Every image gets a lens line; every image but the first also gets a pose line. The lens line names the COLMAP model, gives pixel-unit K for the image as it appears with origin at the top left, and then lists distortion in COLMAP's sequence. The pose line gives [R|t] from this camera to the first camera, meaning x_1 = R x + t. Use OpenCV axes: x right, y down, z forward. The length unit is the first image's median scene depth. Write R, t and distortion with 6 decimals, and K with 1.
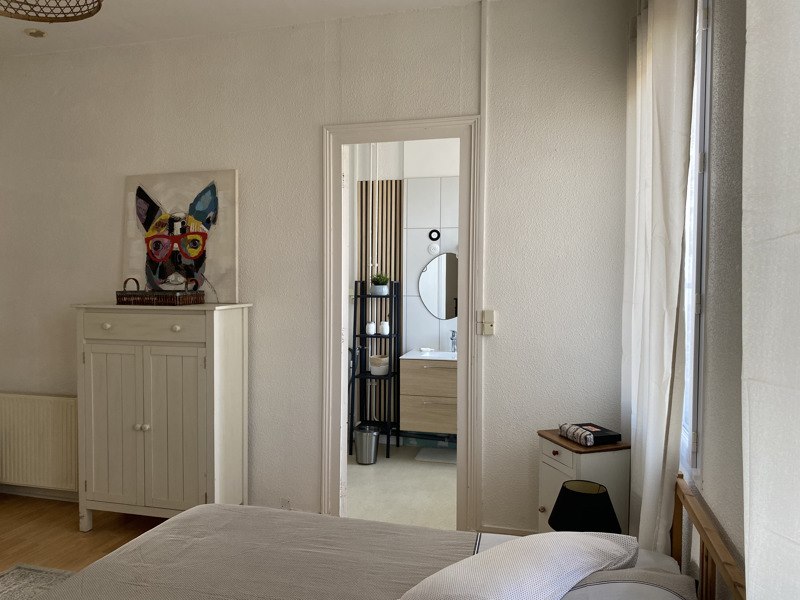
lens RADIAL K [[604.2, 0, 397.0], [0, 604.2, 296.7], [0, 0, 1]] dist [0.006216, -0.006234]
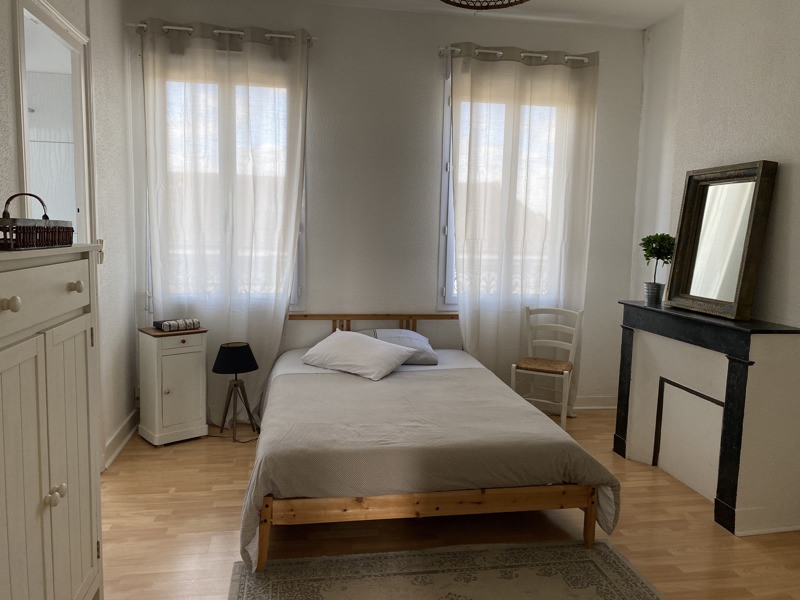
lens RADIAL K [[604.2, 0, 397.0], [0, 604.2, 296.7], [0, 0, 1]] dist [0.006216, -0.006234]
pose [[-0.417855, -0.108962, 0.901956, -0.989449], [0.018991, 0.991517, 0.128580, -0.002524], [-0.908315, 0.070856, -0.412241, 0.974164]]
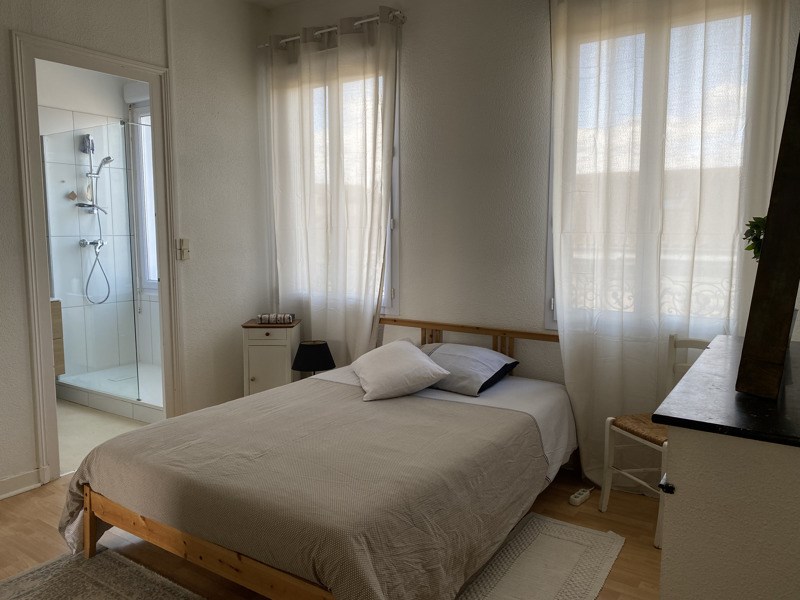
lens RADIAL K [[604.2, 0, 397.0], [0, 604.2, 296.7], [0, 0, 1]] dist [0.006216, -0.006234]
pose [[0.323477, -0.108605, 0.939983, -0.847186], [0.046709, 0.994013, 0.098773, 0.038277], [-0.945082, 0.011955, 0.326614, 0.213457]]
